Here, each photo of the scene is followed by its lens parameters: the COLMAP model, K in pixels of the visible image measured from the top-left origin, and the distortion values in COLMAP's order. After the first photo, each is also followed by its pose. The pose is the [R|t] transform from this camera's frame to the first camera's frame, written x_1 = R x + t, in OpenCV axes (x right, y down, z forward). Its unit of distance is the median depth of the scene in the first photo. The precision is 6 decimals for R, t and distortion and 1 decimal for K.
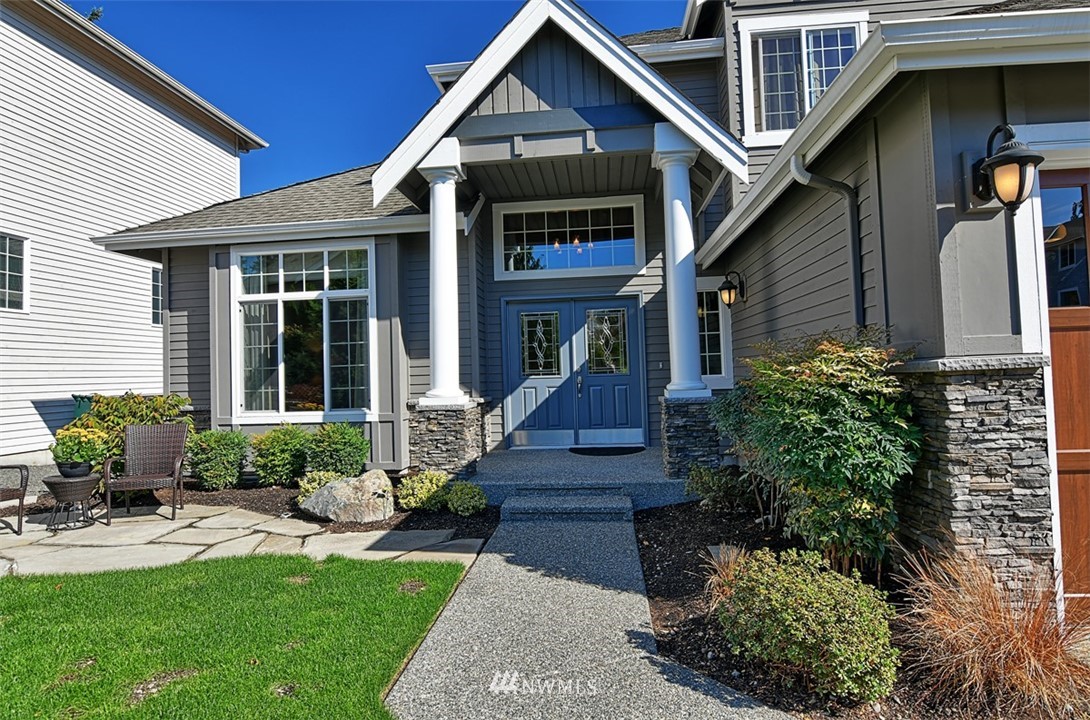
lens RADIAL K [[557.3, 0, 547.0], [0, 557.3, 355.2], [0, 0, 1]] dist [-0.014602, -0.000637]
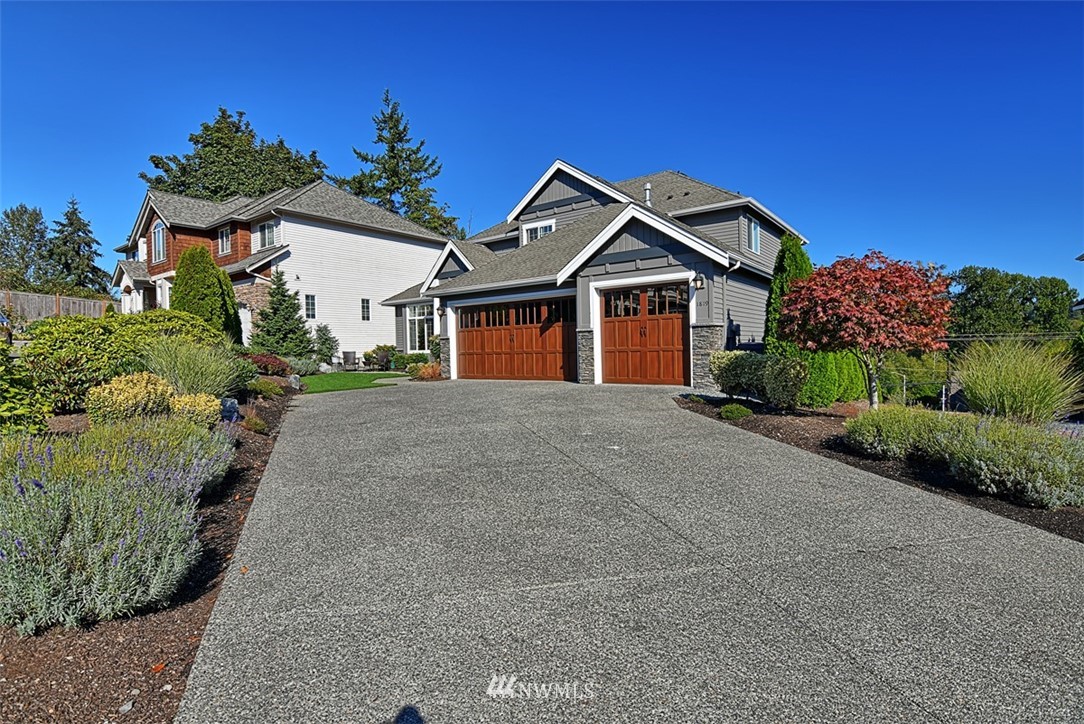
lens RADIAL K [[527.9, 0, 541.3], [0, 527.9, 357.6], [0, 0, 1]] dist [-0.016304, -0.002959]
pose [[0.855722, 0.020758, -0.517020, 2.323644], [0.010153, 0.998329, 0.056887, -0.043102], [0.517337, -0.053929, 0.854081, -1.757327]]
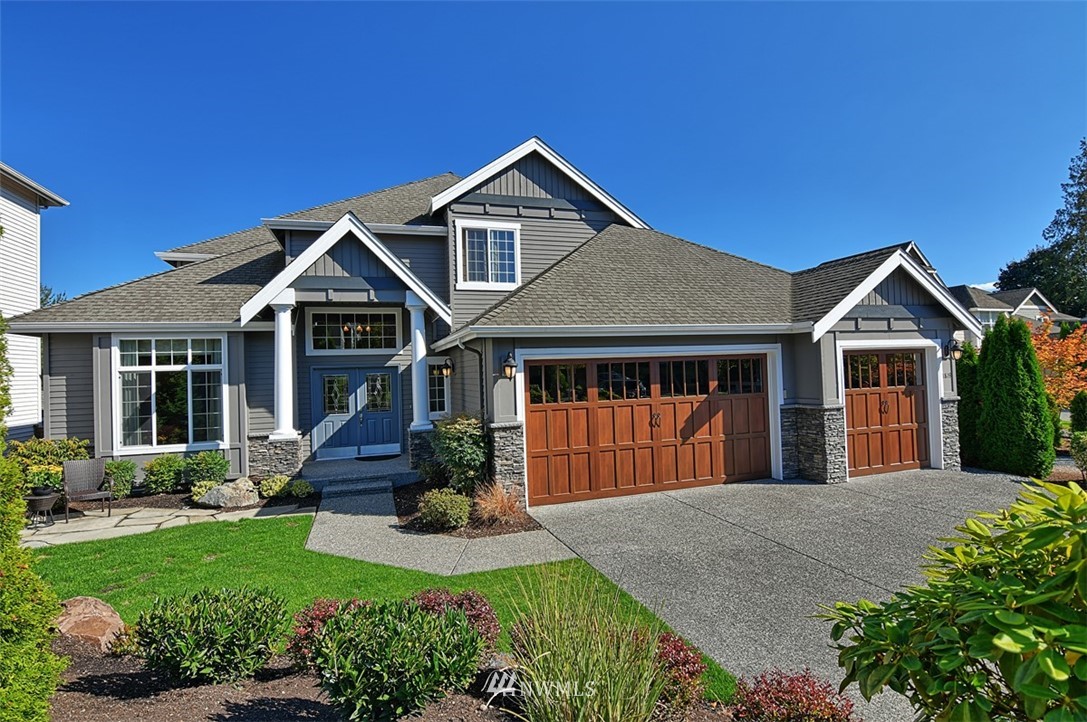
lens RADIAL K [[529.3, 0, 542.4], [0, 529.3, 359.6], [0, 0, 1]] dist [-0.016304, -0.002959]
pose [[0.913973, 0.009446, 0.405665, -0.115282], [-0.009192, 0.999954, -0.002574, -0.162467], [-0.405671, -0.001376, 0.914018, -0.856188]]
